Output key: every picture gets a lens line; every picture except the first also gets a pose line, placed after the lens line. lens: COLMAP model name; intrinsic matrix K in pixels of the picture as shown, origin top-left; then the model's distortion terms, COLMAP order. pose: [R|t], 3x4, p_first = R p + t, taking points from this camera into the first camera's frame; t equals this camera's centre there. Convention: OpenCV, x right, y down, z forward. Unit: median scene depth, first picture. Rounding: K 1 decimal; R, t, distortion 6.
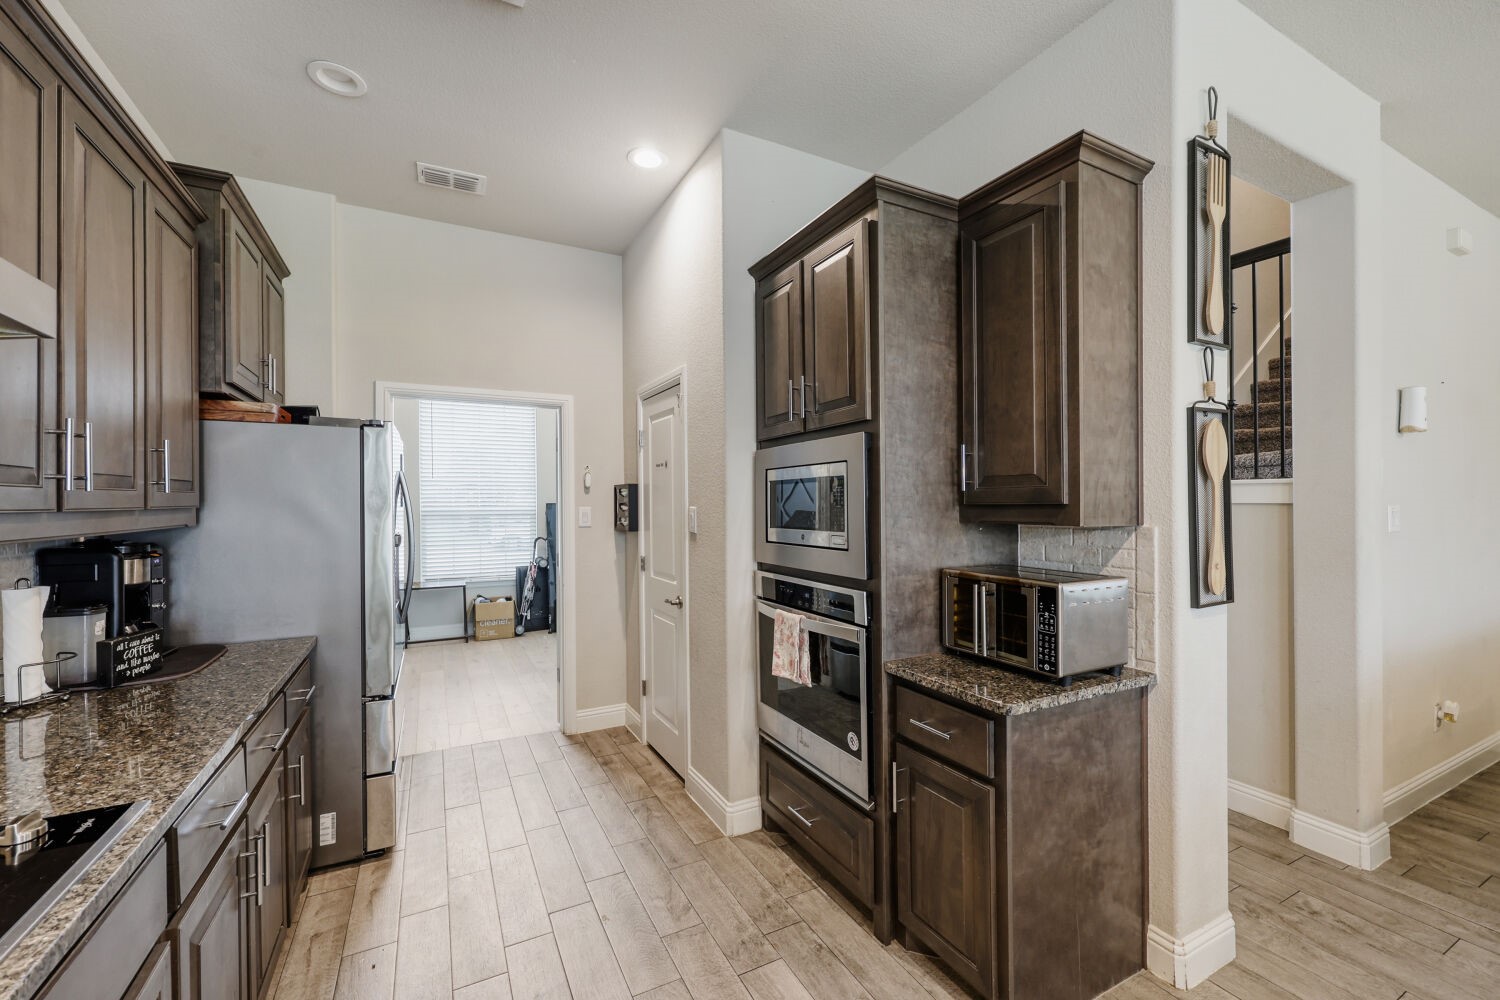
lens RADIAL K [[610.4, 0, 741.9], [0, 610.4, 498.6], [0, 0, 1]] dist [-0.001424, 0.001123]
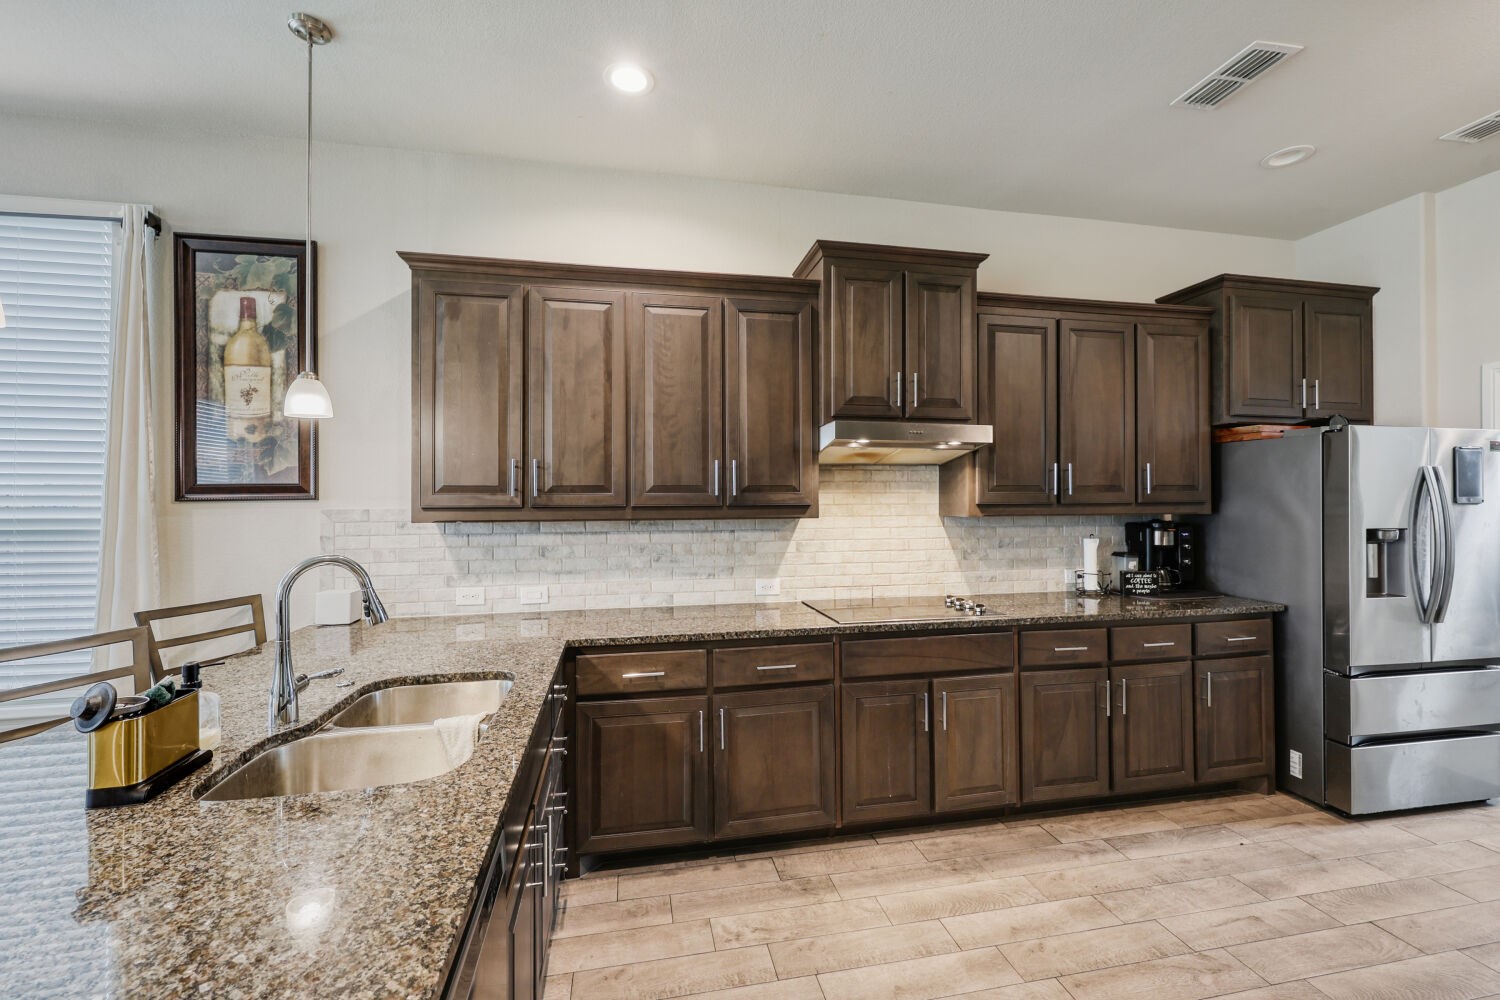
lens RADIAL K [[610.4, 0, 751.7], [0, 610.4, 492.0], [0, 0, 1]] dist [-0.001424, 0.001123]
pose [[-0.288578, -0.004419, -0.957446, 0.939826], [0.010156, 0.999919, -0.007676, -0.010808], [0.957402, -0.011939, -0.288510, 0.354824]]
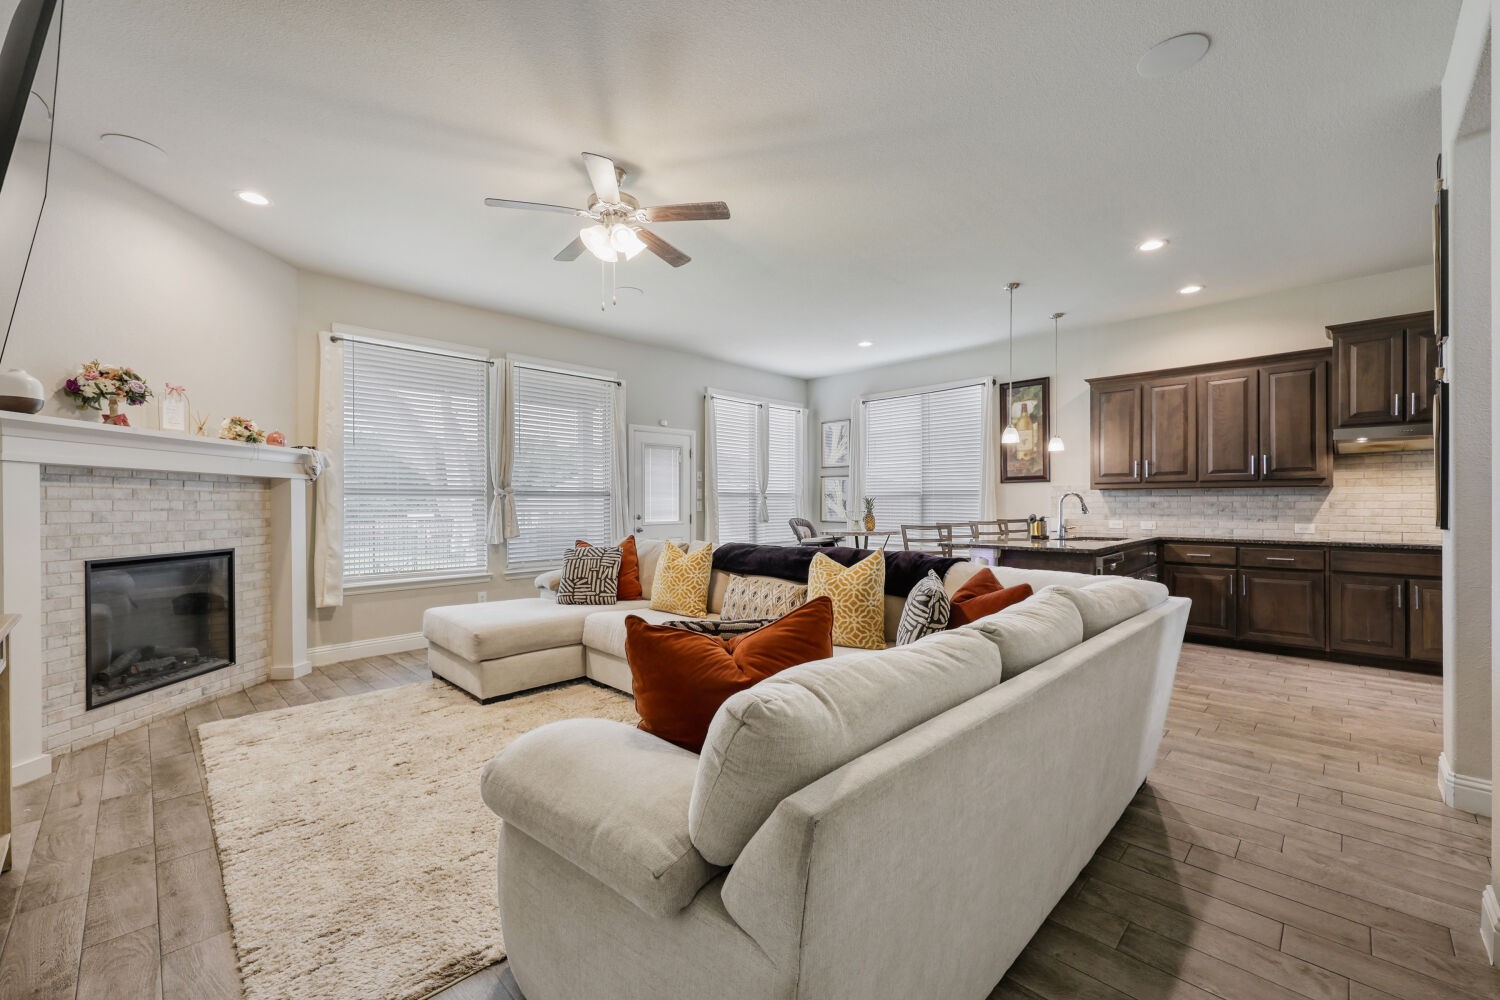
lens RADIAL K [[610.4, 0, 747.5], [0, 610.4, 503.0], [0, 0, 1]] dist [-0.001424, 0.001123]
pose [[-0.956243, 0.007654, -0.292474, 2.435006], [0.008877, 0.999957, -0.002854, 0.093776], [0.292440, -0.005325, -0.956269, 1.704102]]
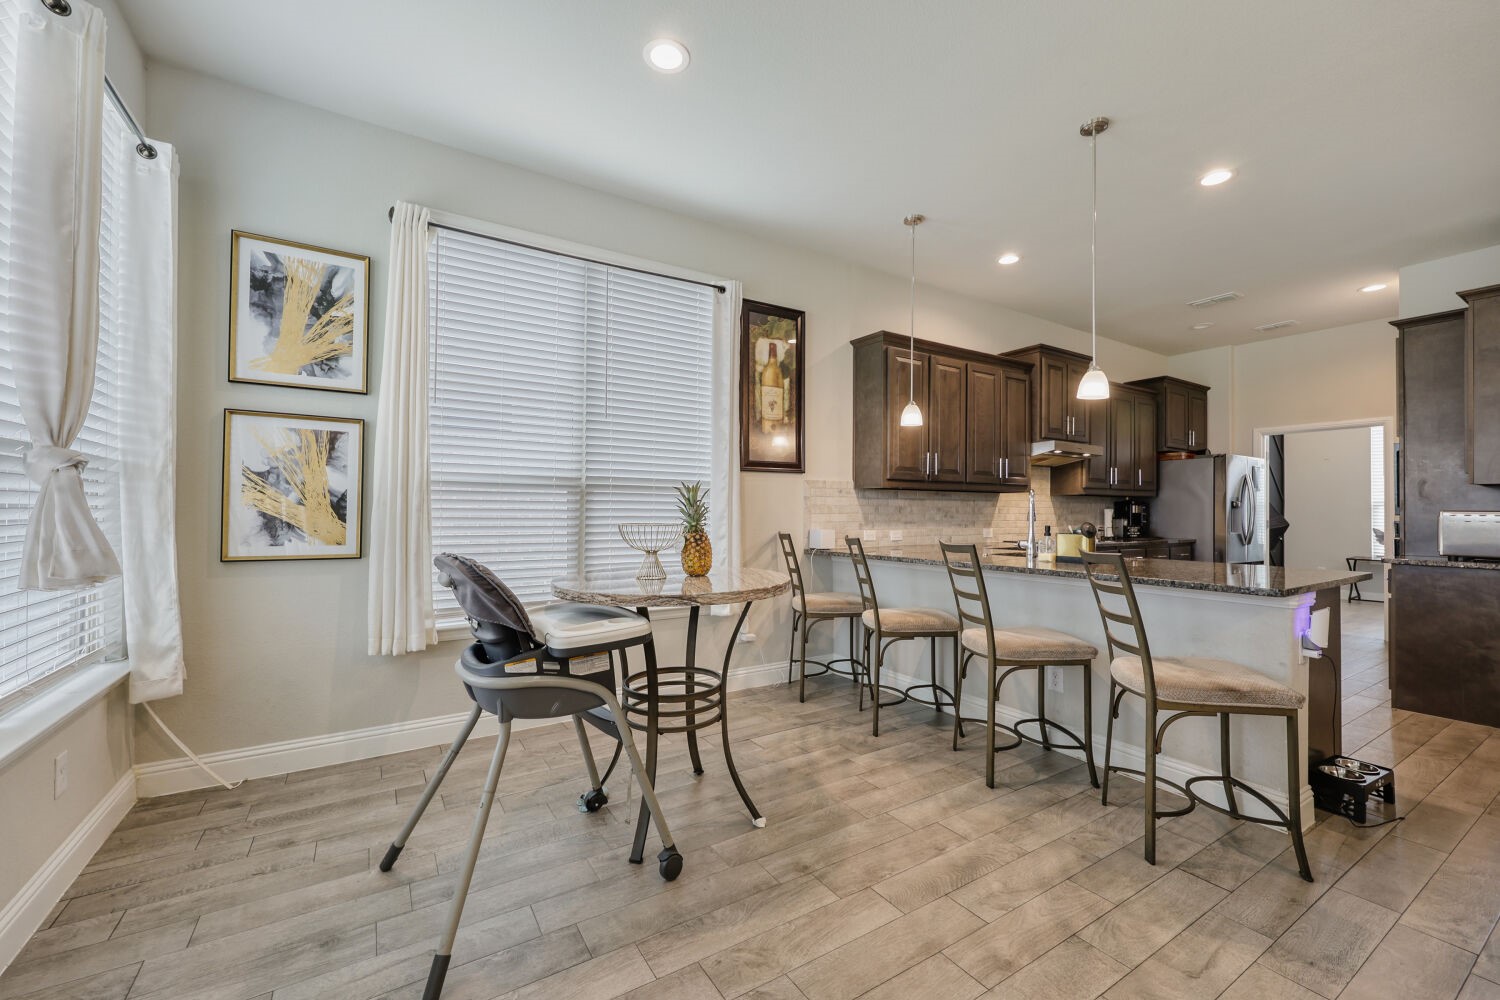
lens RADIAL K [[610.4, 0, 741.6], [0, 610.4, 506.0], [0, 0, 1]] dist [-0.001424, 0.001123]
pose [[0.068443, -0.004384, -0.997645, 2.036390], [-0.000636, 0.999990, -0.004438, 0.108371], [0.997655, 0.000939, 0.068440, -1.288643]]
